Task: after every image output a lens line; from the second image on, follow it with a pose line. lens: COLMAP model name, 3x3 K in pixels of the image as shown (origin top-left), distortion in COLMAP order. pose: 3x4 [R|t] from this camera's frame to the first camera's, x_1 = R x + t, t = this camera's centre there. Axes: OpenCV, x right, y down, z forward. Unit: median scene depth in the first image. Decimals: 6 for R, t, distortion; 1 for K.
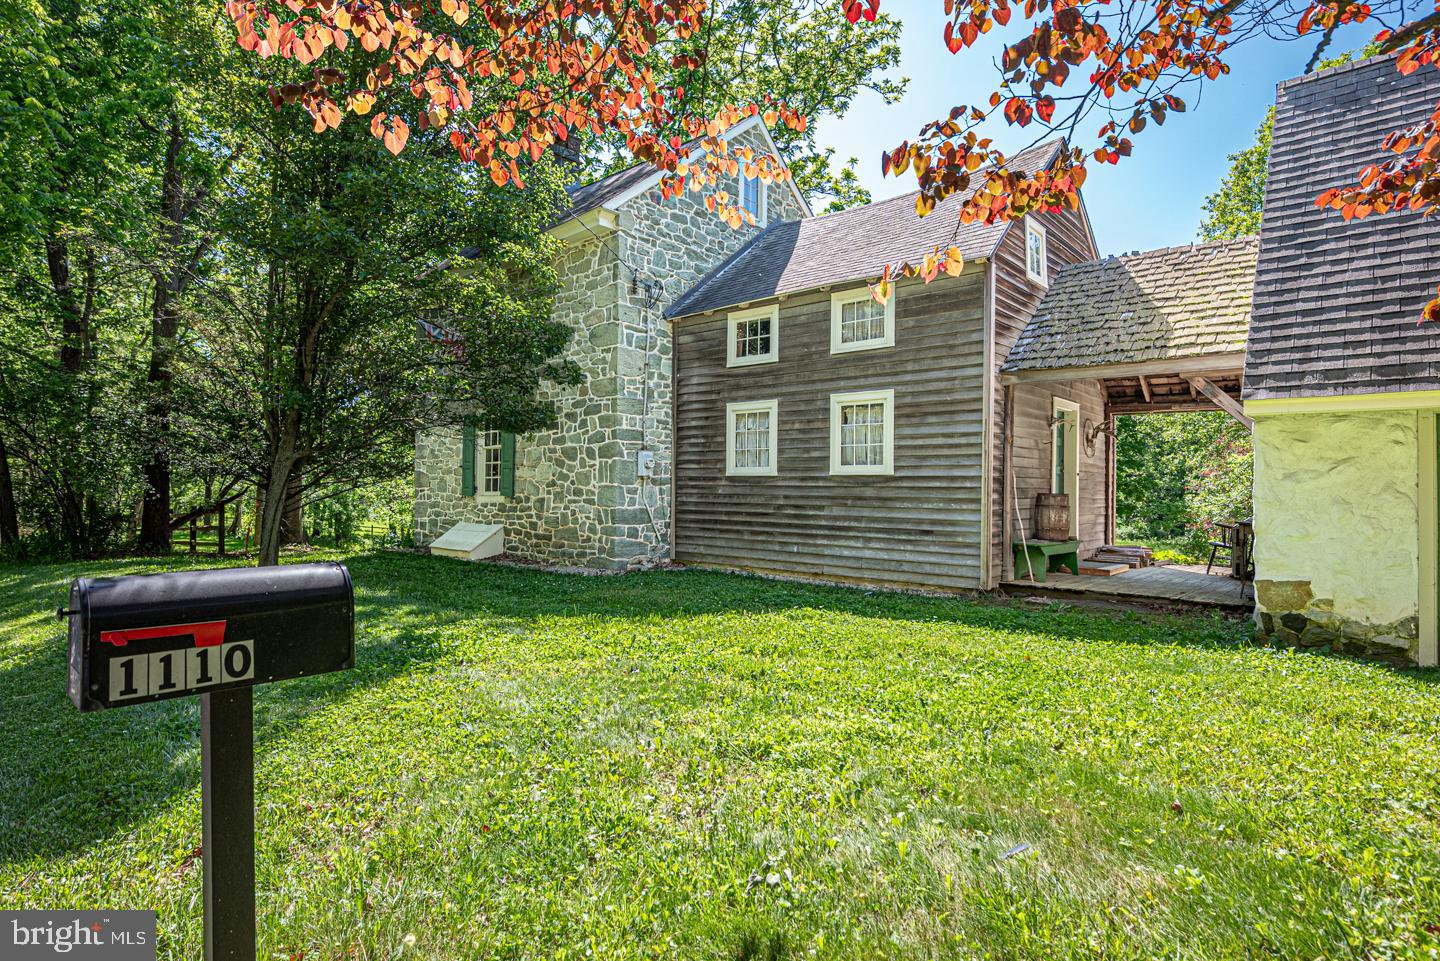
lens RADIAL K [[761.9, 0, 720.0], [0, 761.9, 480.5], [0, 0, 1]] dist [-0.001377, -0.000014]
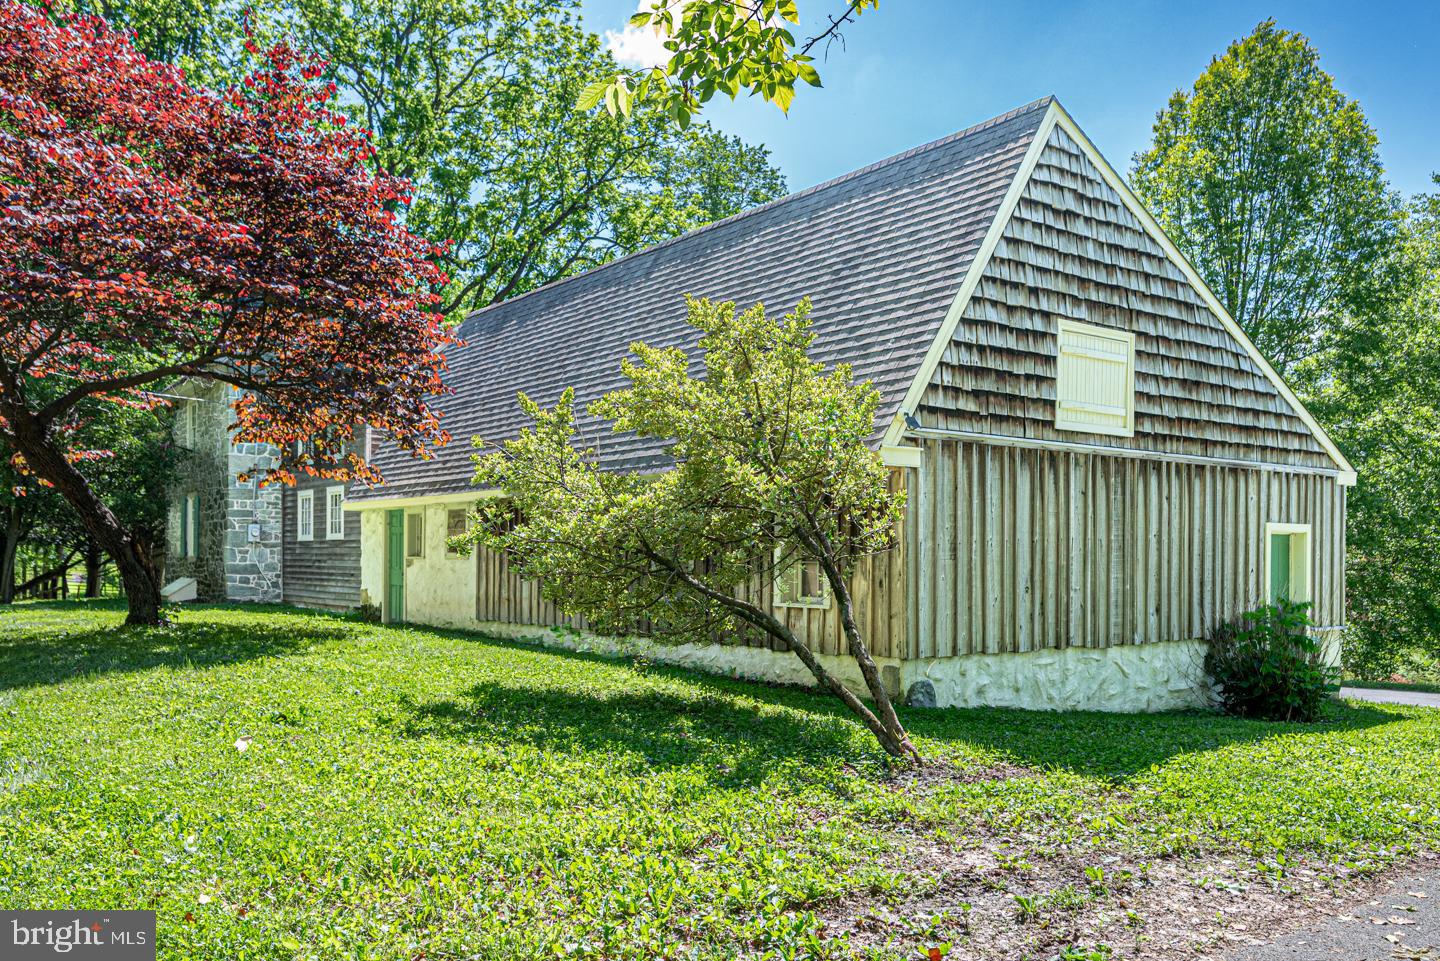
lens RADIAL K [[1129.5, 0, 720.0], [0, 1129.5, 480.5], [0, 0, 1]] dist [-0.001016, -0.000374]
pose [[0.980847, -0.021275, -0.193613, 1.177925], [0.012006, 0.998730, -0.048924, -0.005972], [0.194408, 0.045662, 0.979857, -0.929006]]
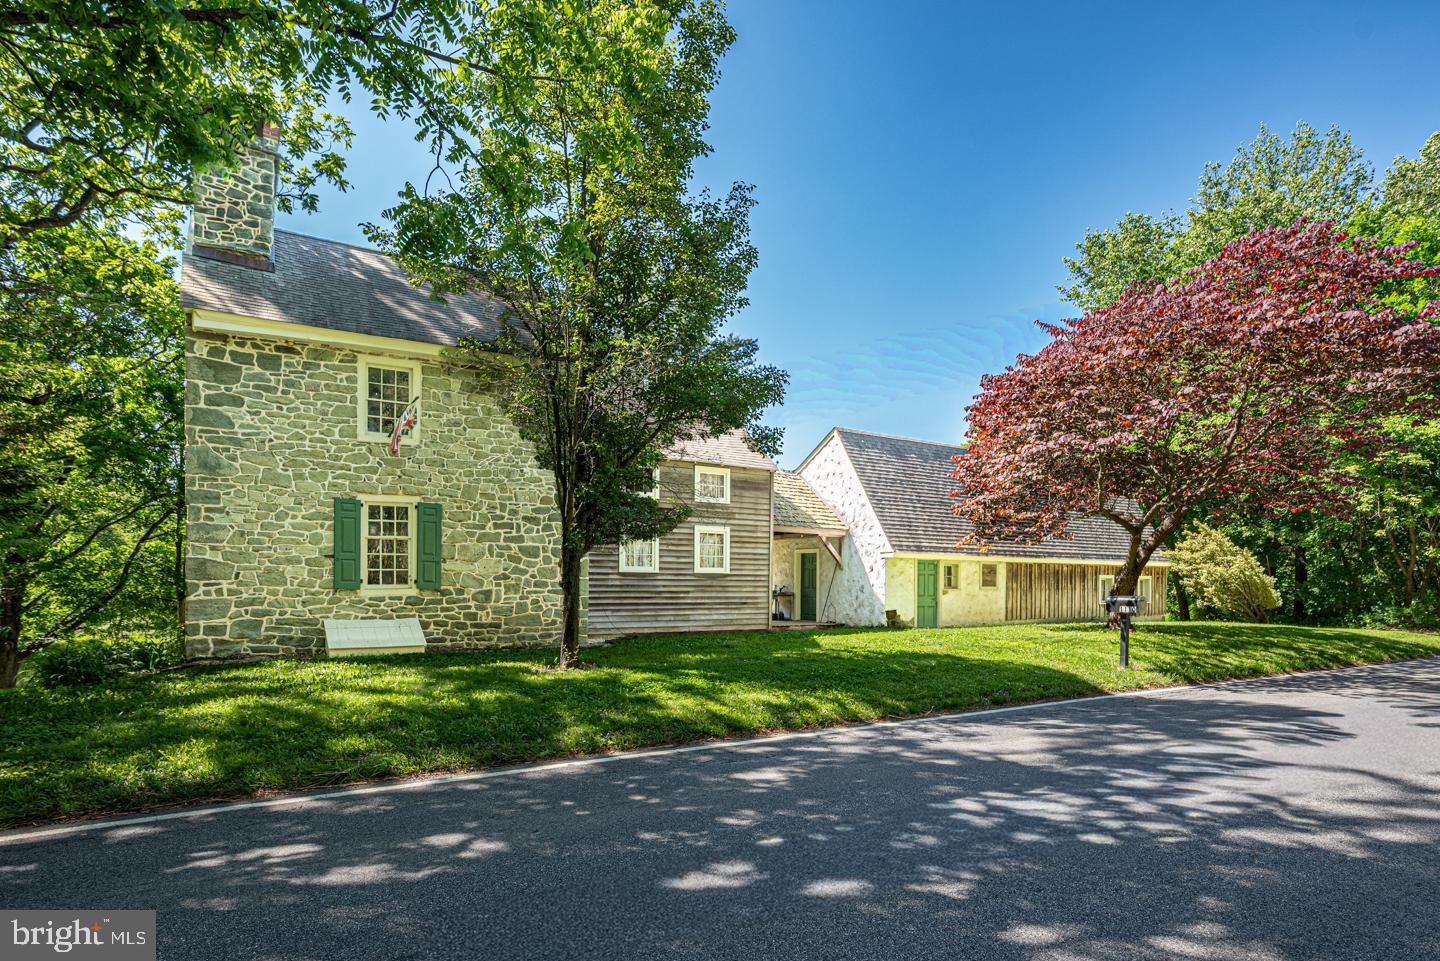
lens RADIAL K [[761.9, 0, 720.0], [0, 761.9, 480.5], [0, 0, 1]] dist [-0.001377, -0.000014]
pose [[0.304773, 0.115845, 0.945354, -1.289409], [-0.016411, 0.993067, -0.116401, -0.012425], [-0.952284, 0.019962, 0.304561, 0.370603]]
